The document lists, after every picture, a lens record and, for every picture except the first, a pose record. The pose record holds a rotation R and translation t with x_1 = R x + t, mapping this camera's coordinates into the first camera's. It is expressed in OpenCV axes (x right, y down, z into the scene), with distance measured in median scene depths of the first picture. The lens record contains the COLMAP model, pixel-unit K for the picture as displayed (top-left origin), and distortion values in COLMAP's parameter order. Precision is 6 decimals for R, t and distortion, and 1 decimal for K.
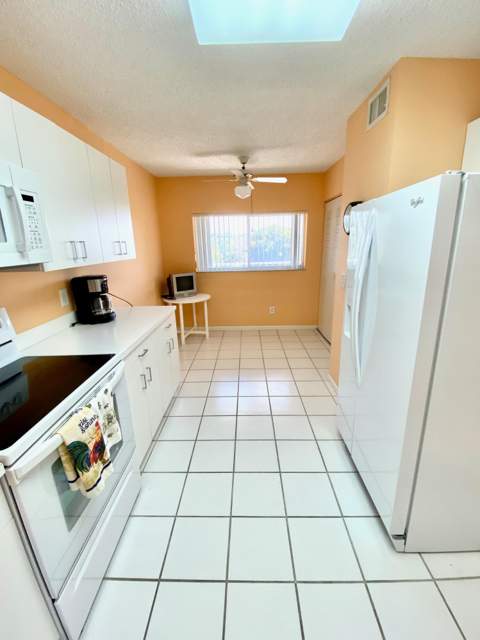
lens RADIAL K [[262.5, 0, 240.0], [0, 262.5, 320.0], [0, 0, 1]] dist [0.017623, -0.018340]
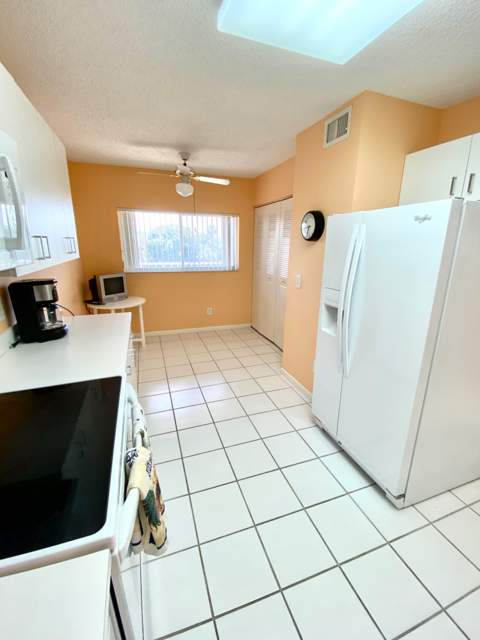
lens RADIAL K [[262.5, 0, 240.0], [0, 262.5, 320.0], [0, 0, 1]] dist [0.017623, -0.018340]
pose [[0.939706, -0.062824, 0.336163, -0.148754], [0.062638, 0.997971, 0.011408, -0.011988], [-0.336198, 0.010337, 0.941735, 0.036721]]
